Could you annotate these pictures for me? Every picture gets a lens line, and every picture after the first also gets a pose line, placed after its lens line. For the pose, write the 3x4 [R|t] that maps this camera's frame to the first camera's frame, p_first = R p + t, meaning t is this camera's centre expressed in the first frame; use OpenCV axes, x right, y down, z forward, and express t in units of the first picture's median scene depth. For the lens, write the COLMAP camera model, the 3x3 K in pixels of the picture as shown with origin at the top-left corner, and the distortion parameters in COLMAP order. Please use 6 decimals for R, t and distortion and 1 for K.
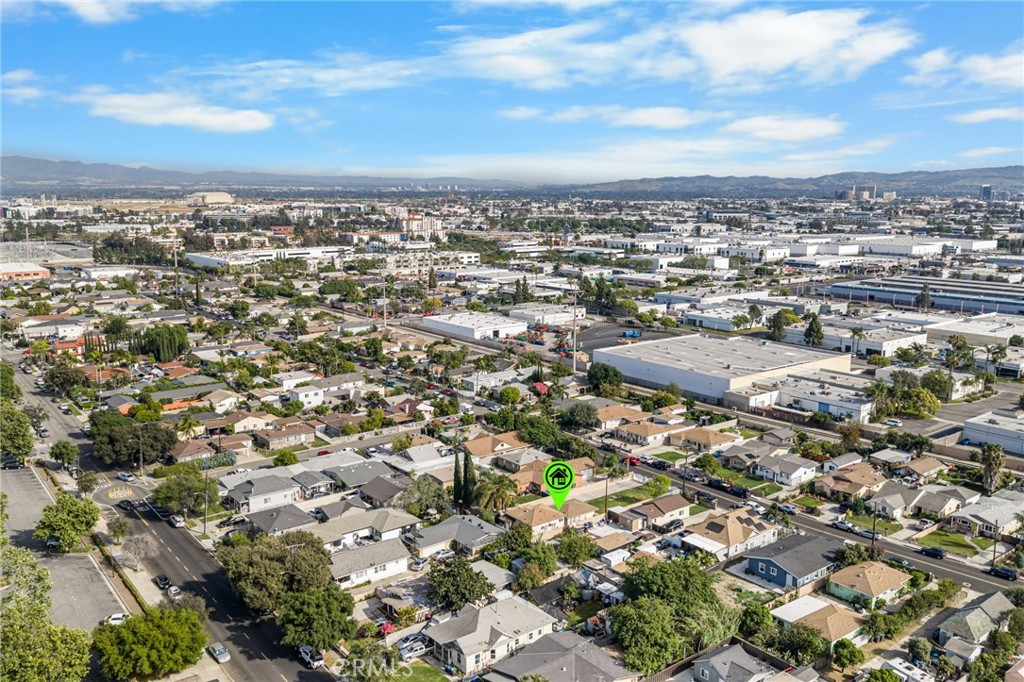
lens RADIAL K [[876.4, 0, 515.8], [0, 876.4, 342.5], [0, 0, 1]] dist [0.002070, -0.002327]
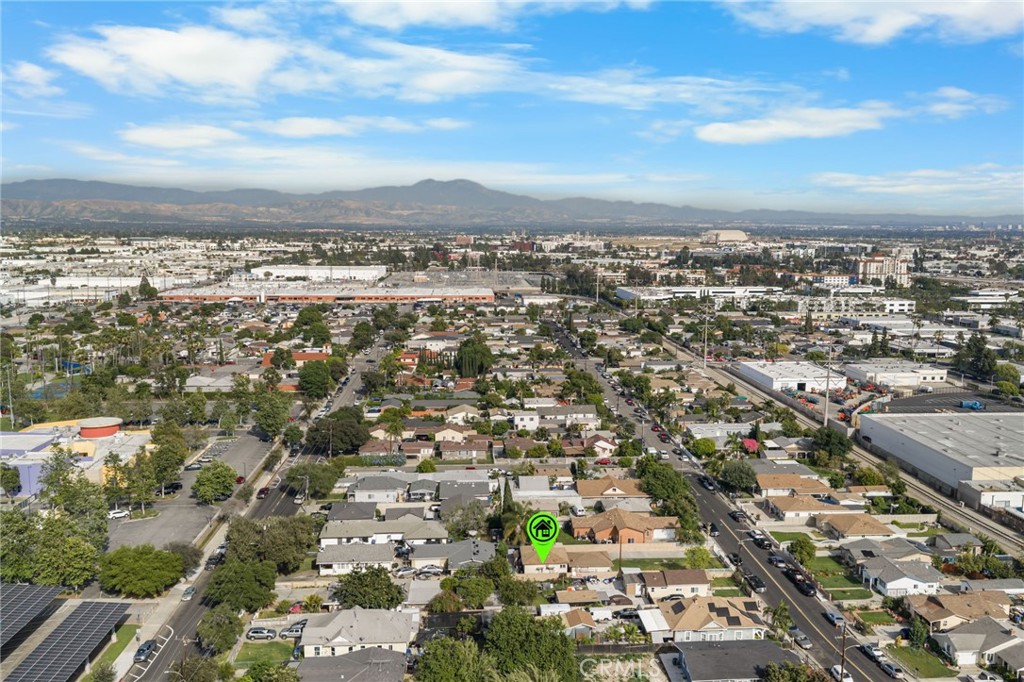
lens RADIAL K [[876.4, 0, 515.8], [0, 876.4, 342.5], [0, 0, 1]] dist [0.002070, -0.002327]
pose [[0.824155, 0.080181, -0.560660, 0.380968], [-0.103732, 0.994553, -0.010250, -0.023998], [0.556784, 0.066606, 0.827983, 0.090605]]
